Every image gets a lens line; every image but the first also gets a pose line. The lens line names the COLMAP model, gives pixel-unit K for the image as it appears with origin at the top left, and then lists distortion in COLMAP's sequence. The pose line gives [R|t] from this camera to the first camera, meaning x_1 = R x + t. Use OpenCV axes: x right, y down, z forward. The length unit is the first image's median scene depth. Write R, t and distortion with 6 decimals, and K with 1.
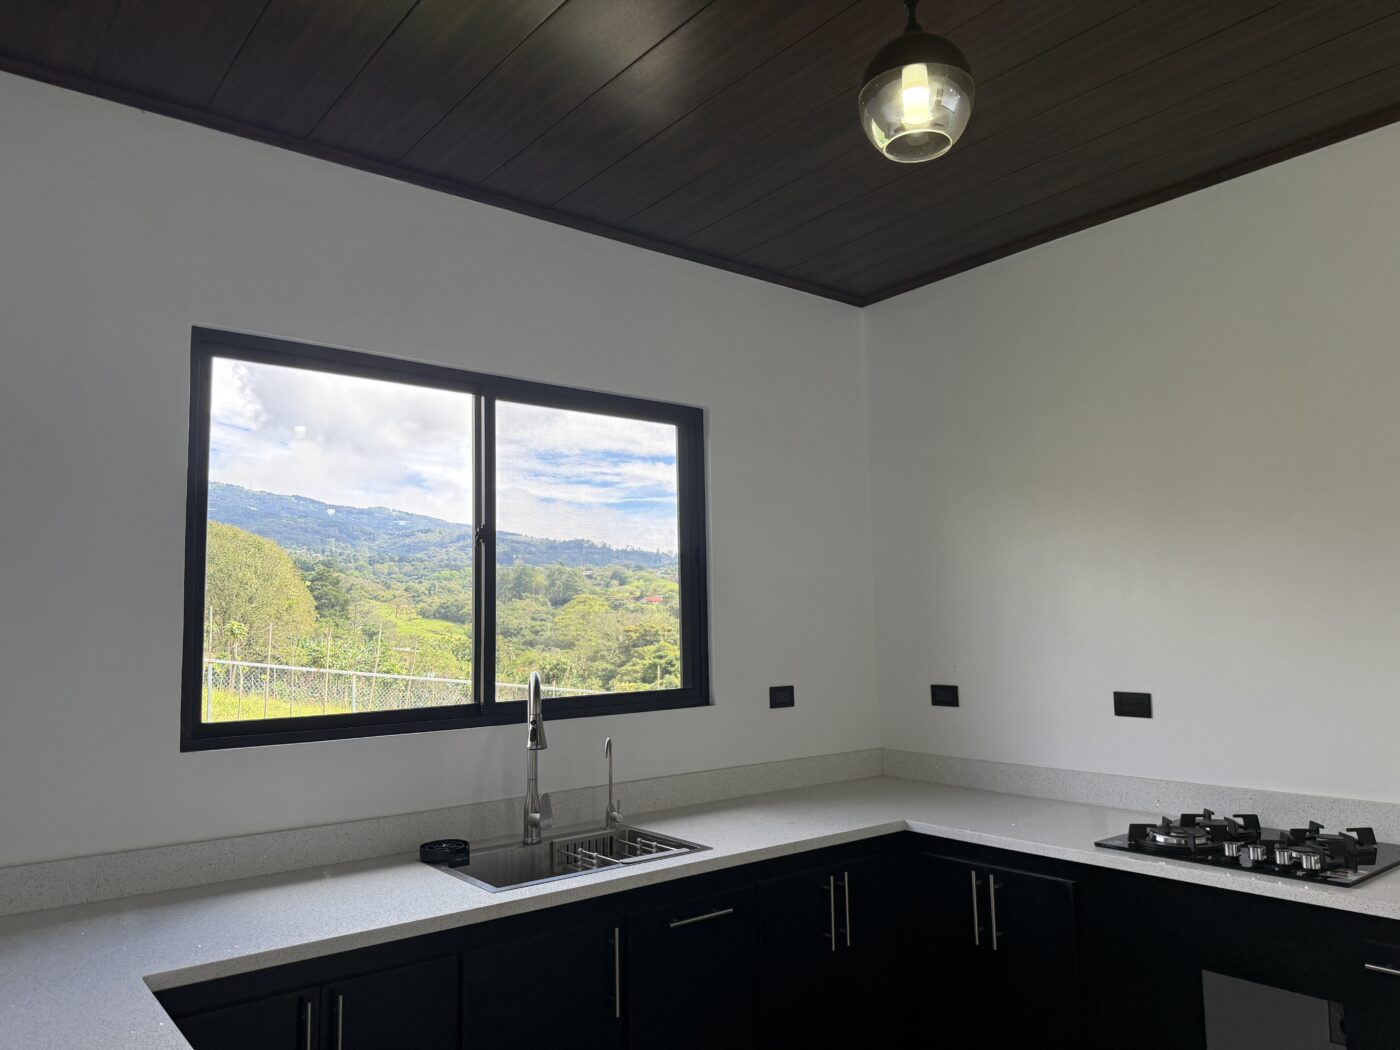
lens RADIAL K [[987.6, 0, 690.1], [0, 987.6, 524.4], [0, 0, 1]] dist [0.072440, -0.089509]
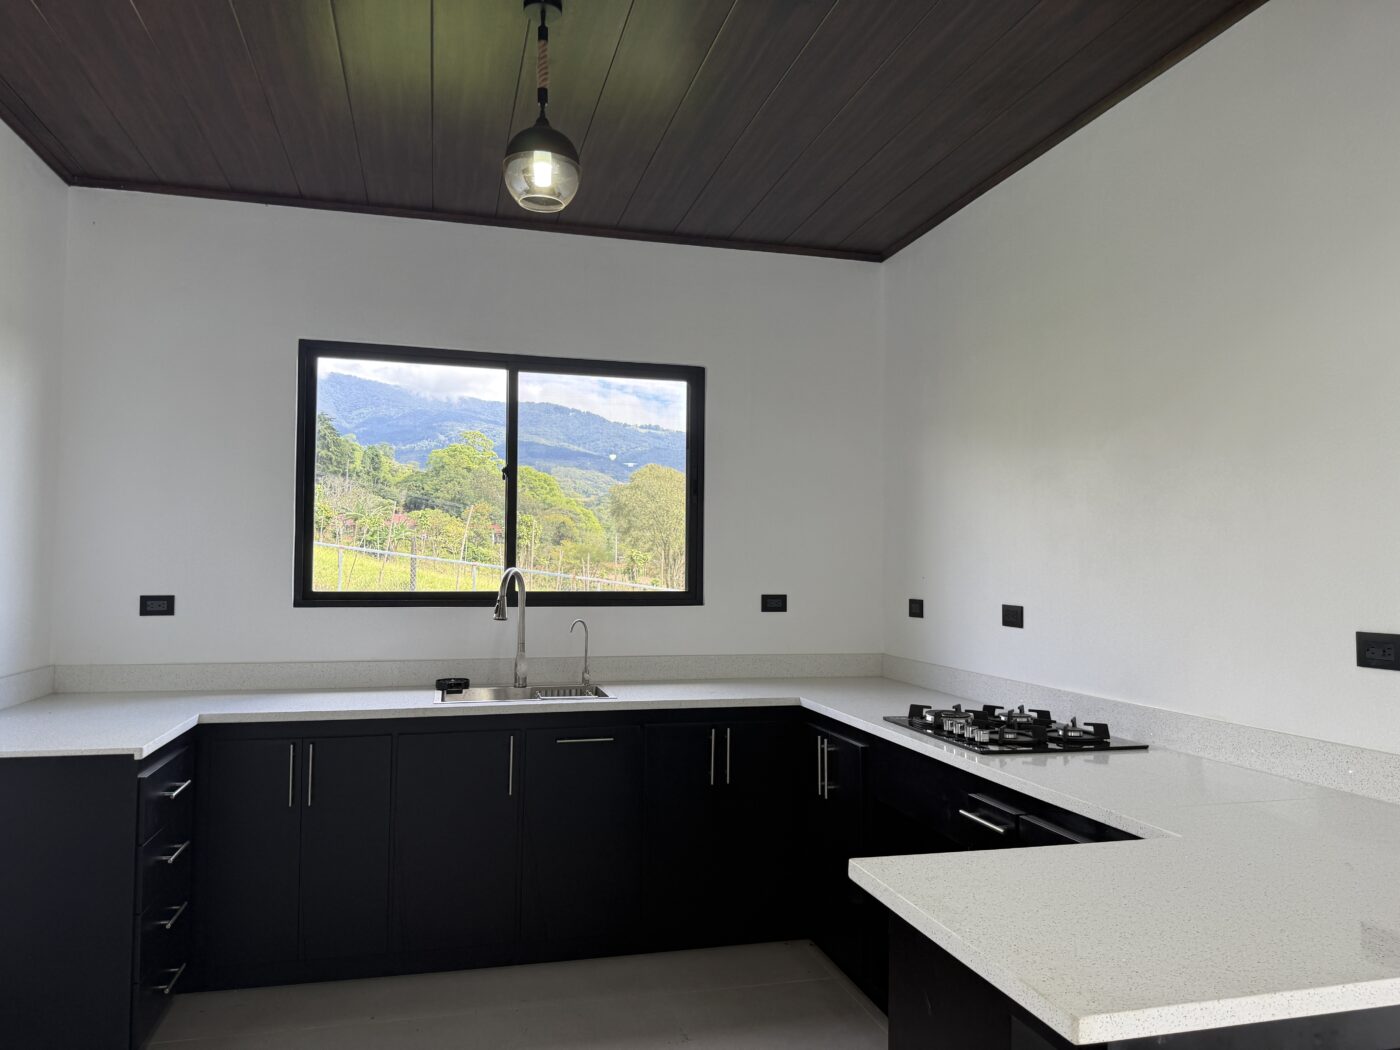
lens RADIAL K [[987.6, 0, 695.3], [0, 987.6, 527.6], [0, 0, 1]] dist [0.072440, -0.089509]
pose [[0.912170, 0.011198, -0.409660, 0.608392], [0.016108, 0.997874, 0.063146, 0.005797], [0.409496, -0.064198, 0.910050, -0.160556]]
